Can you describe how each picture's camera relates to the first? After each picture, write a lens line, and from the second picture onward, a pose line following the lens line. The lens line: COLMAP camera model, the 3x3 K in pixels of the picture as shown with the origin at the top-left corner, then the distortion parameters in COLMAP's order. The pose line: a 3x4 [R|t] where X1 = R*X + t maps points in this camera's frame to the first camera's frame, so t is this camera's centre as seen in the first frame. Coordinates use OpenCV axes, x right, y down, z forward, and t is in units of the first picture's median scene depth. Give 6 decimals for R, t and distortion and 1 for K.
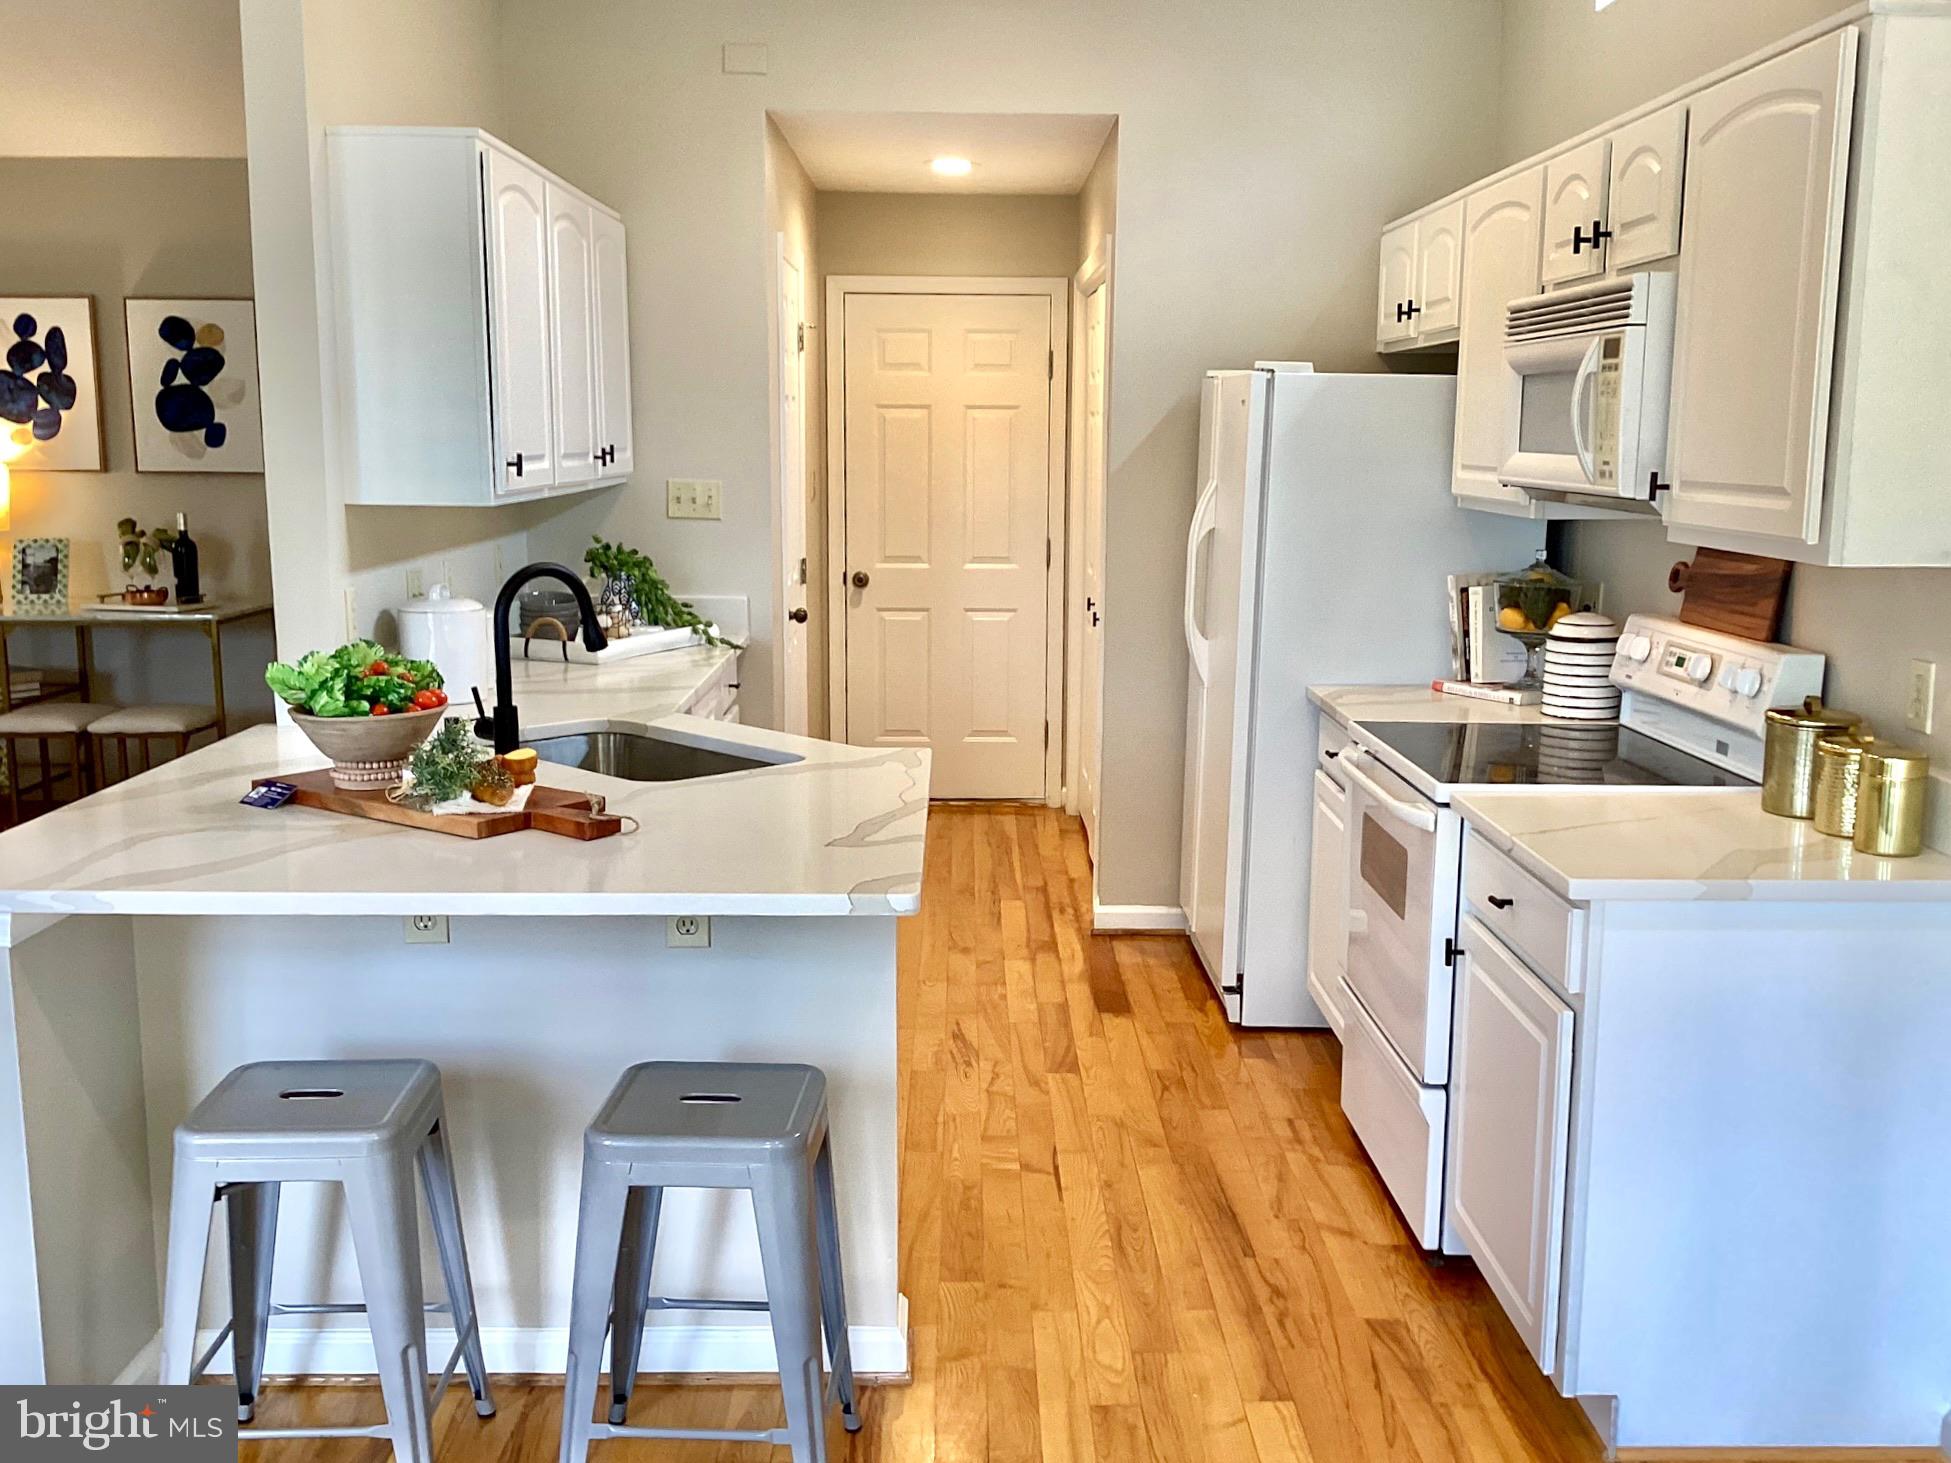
lens RADIAL K [[1842.6, 0, 975.5], [0, 1842.6, 731.5], [0, 0, 1]] dist [0.110434, -0.190371]
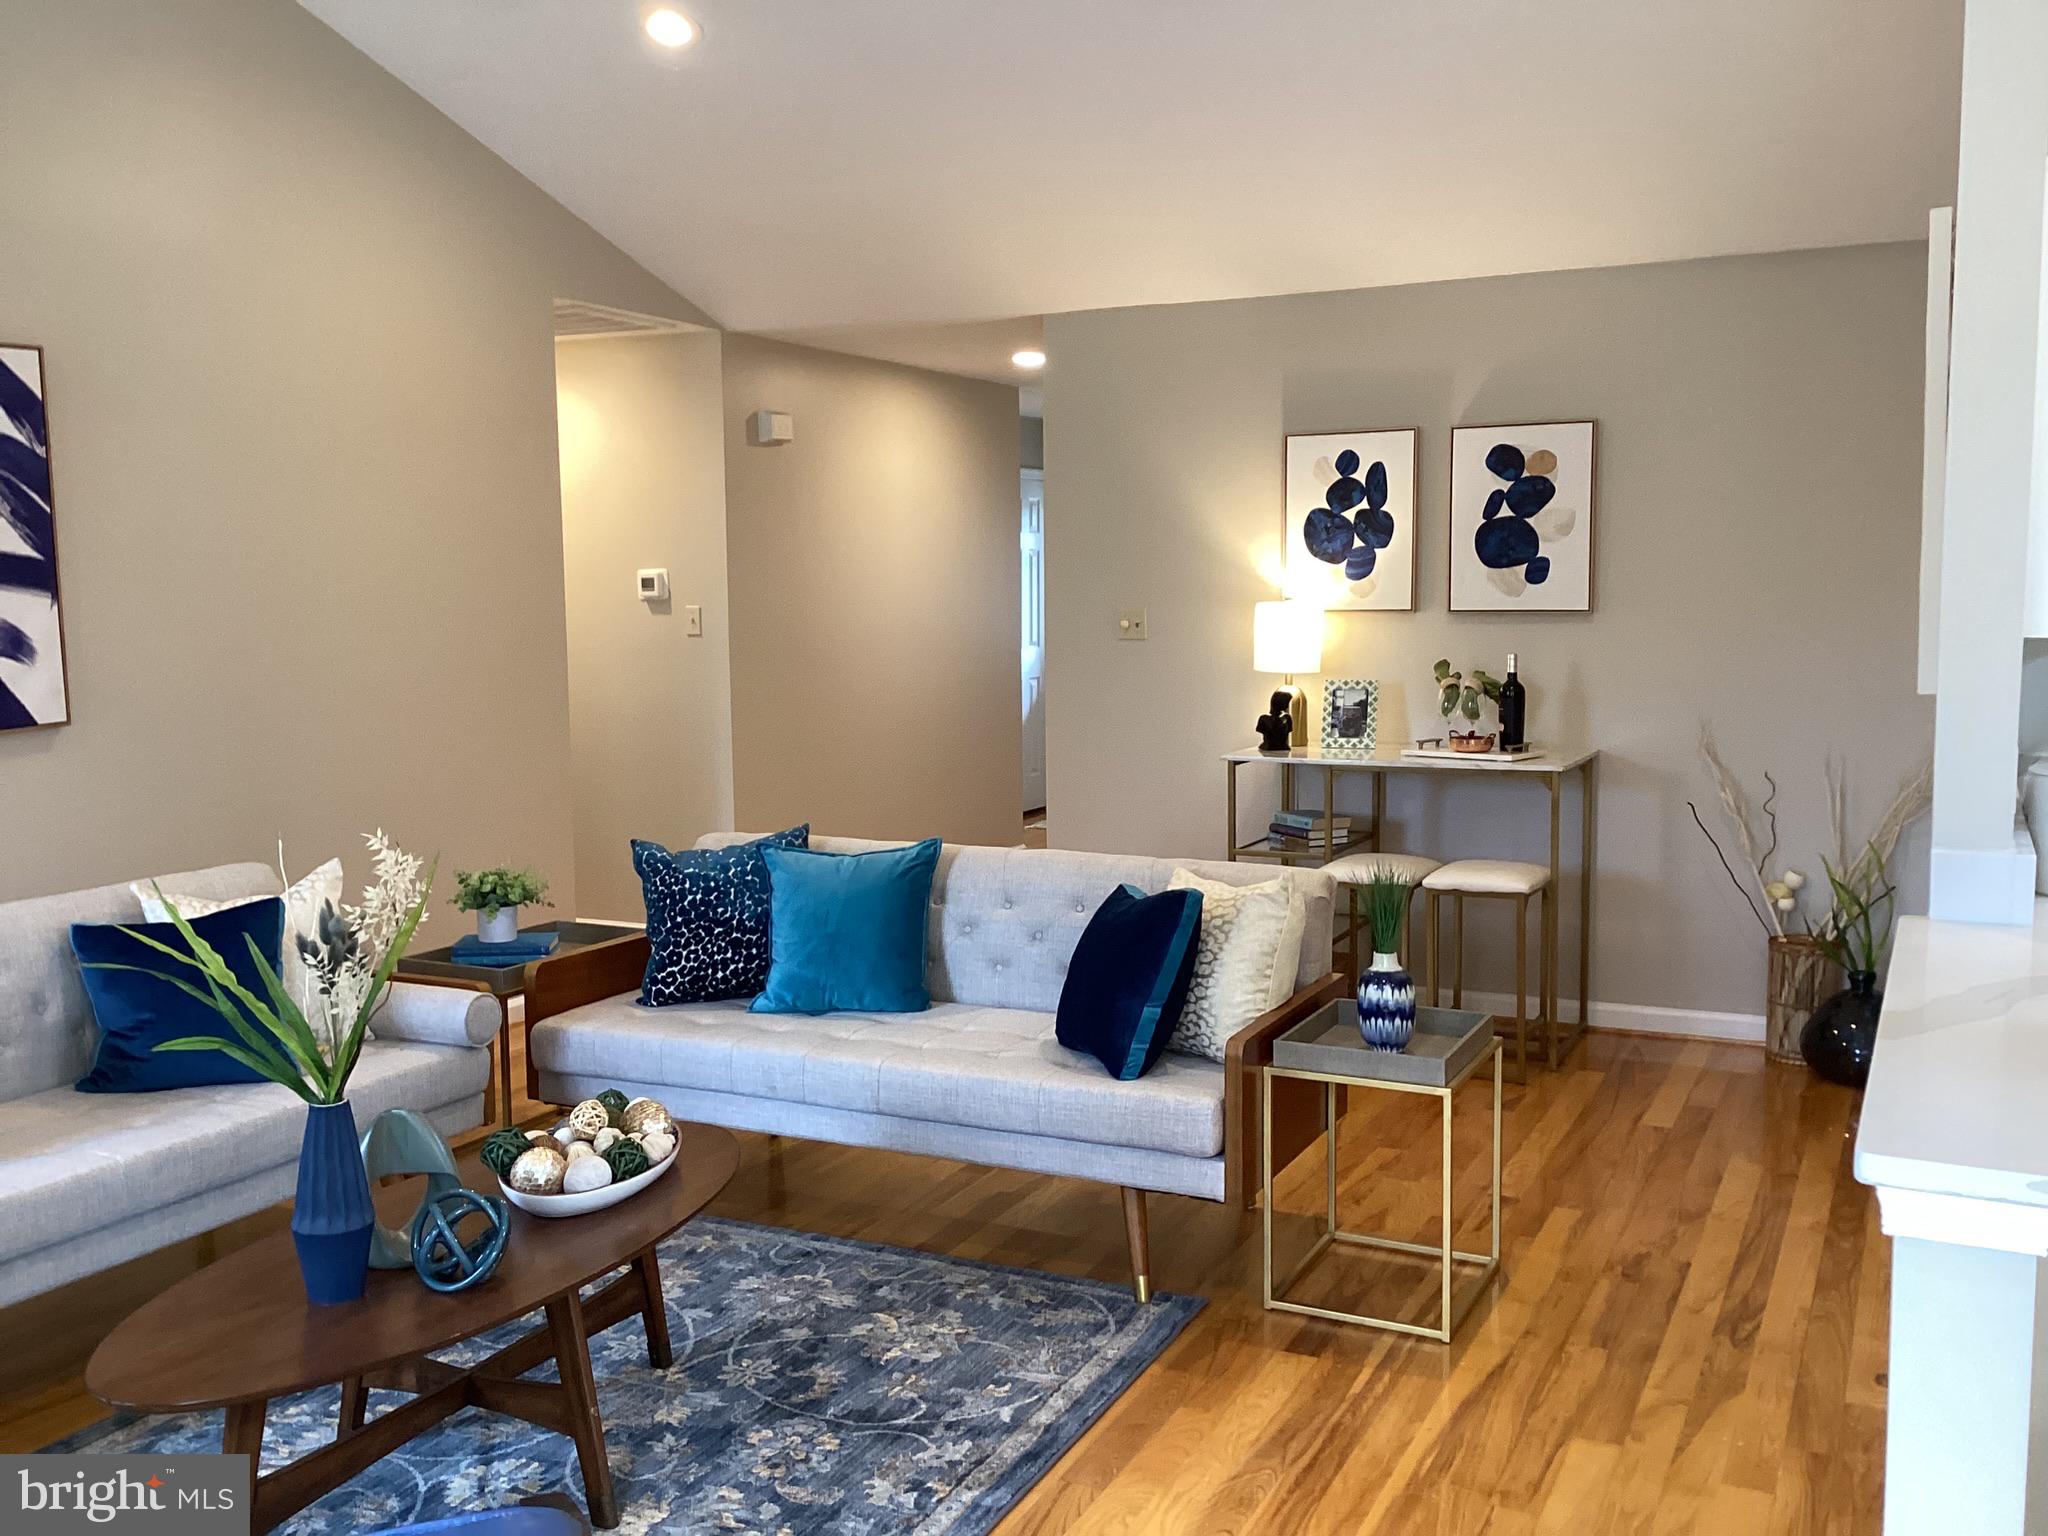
lens RADIAL K [[1841.5, 0, 1033.5], [0, 1841.5, 766.3], [0, 0, 1]] dist [0.126329, -0.240027]
pose [[0.893156, 0.032462, -0.448574, -0.223740], [-0.059619, 0.997135, -0.046547, -0.004970], [0.445778, 0.068317, 0.892533, 0.081231]]
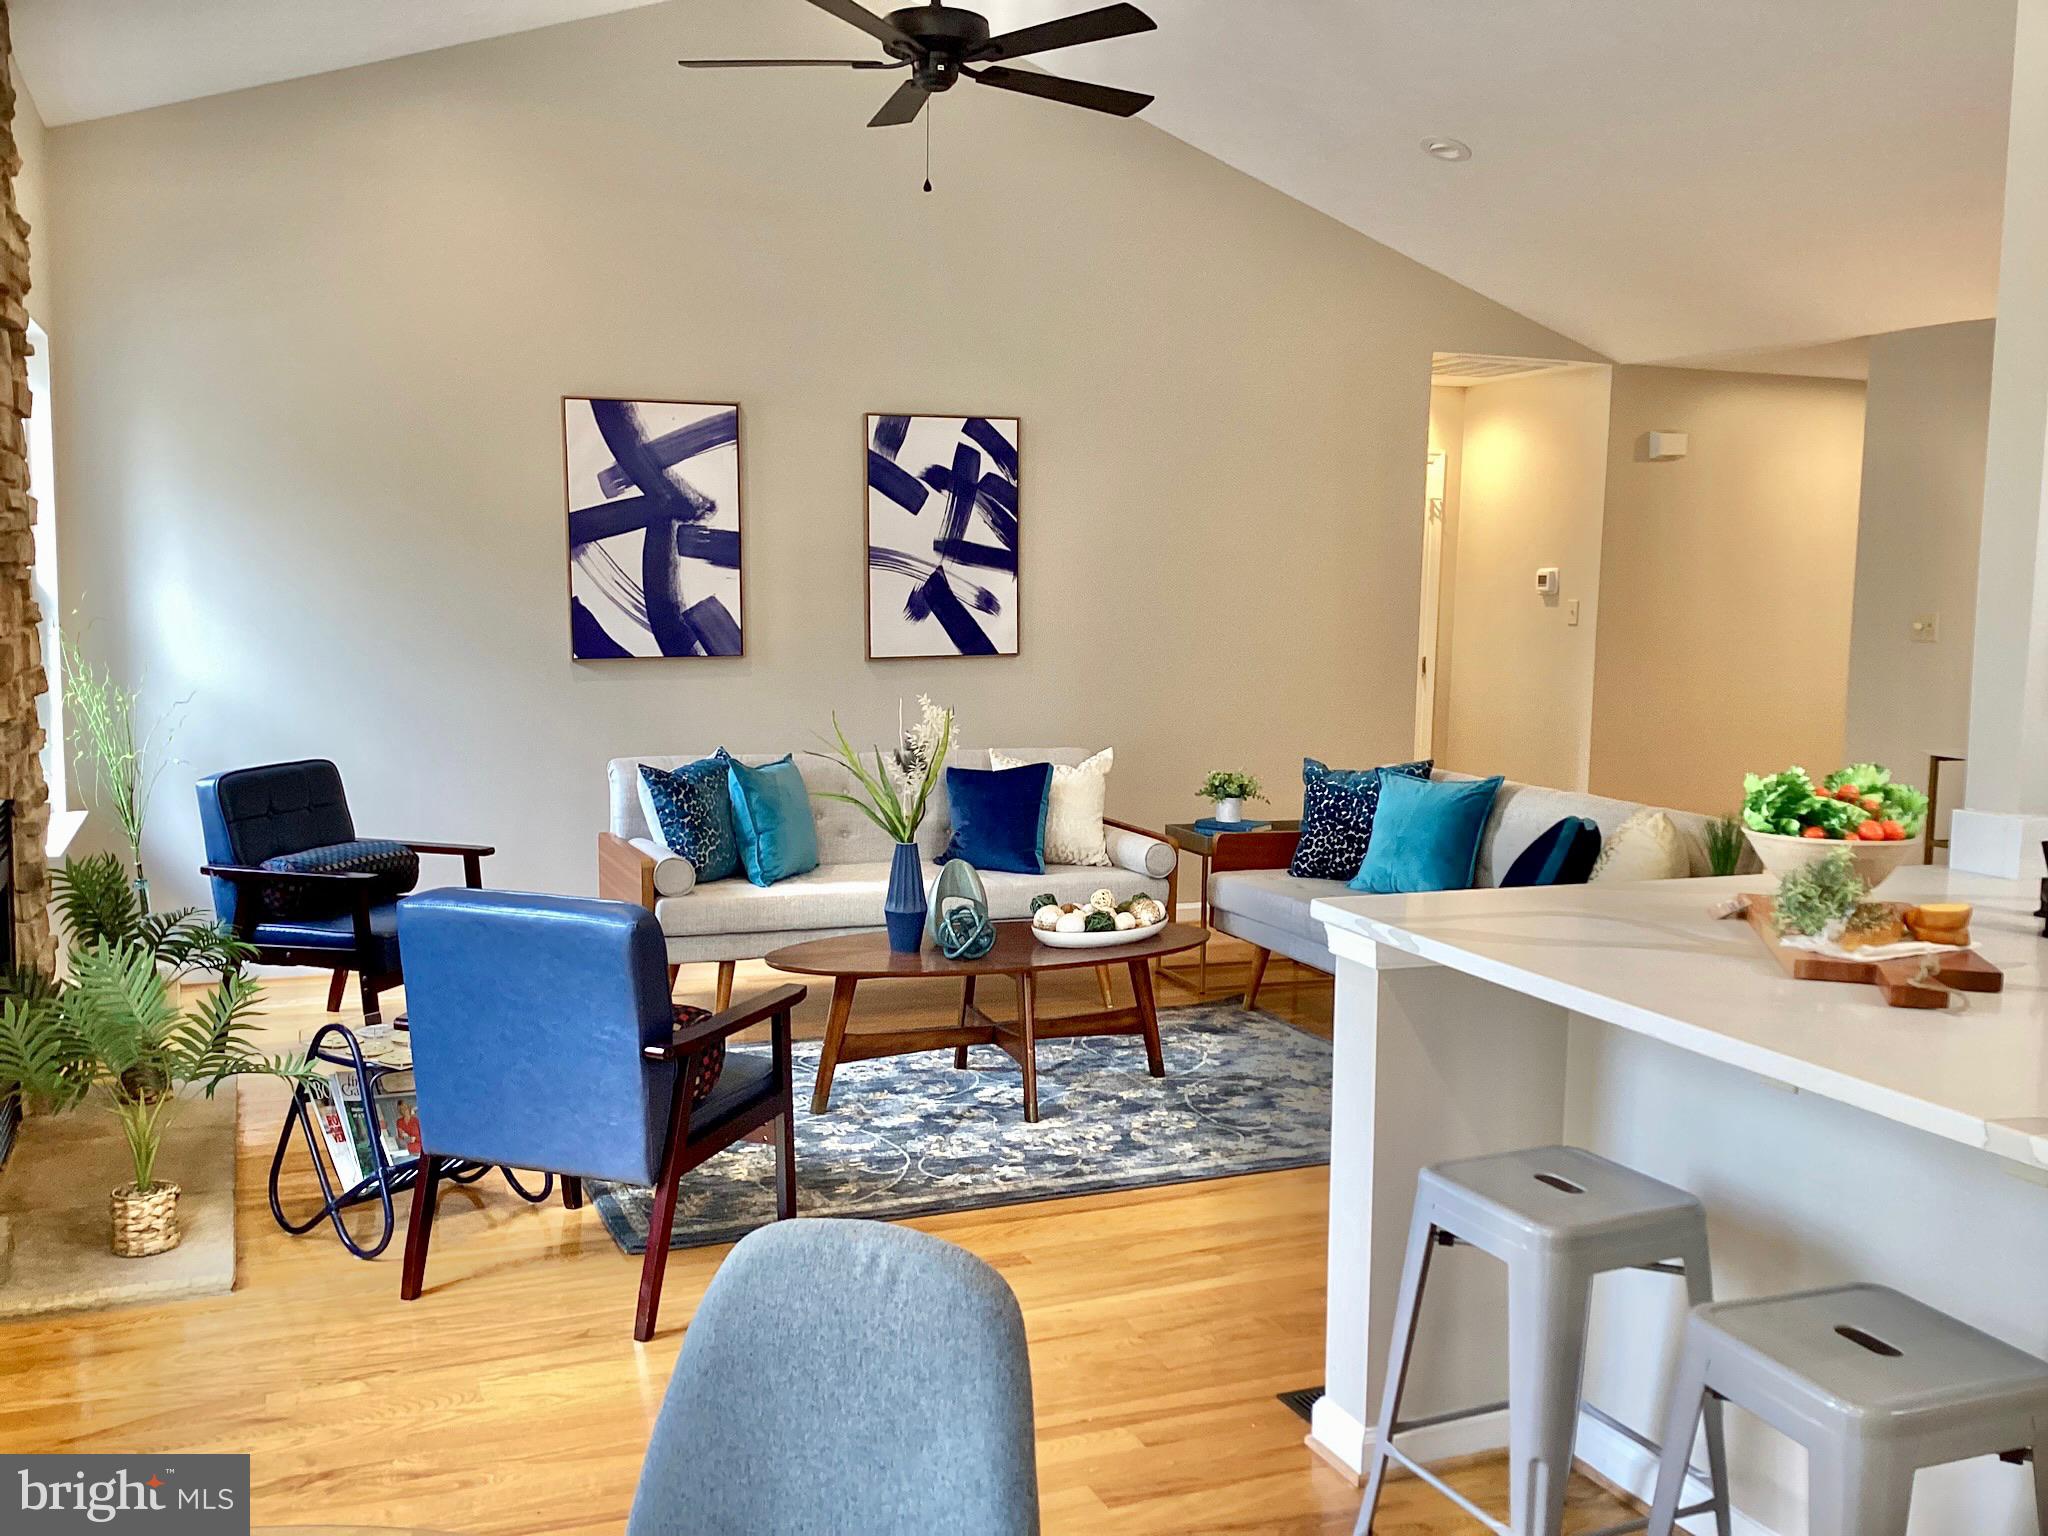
lens RADIAL K [[1841.5, 0, 1033.5], [0, 1841.5, 766.3], [0, 0, 1]] dist [0.126329, -0.240027]
pose [[0.377508, 0.095943, -0.921023, 0.191785], [-0.167950, 0.985216, 0.033791, -0.005255], [0.910649, 0.141929, 0.388040, 0.141674]]
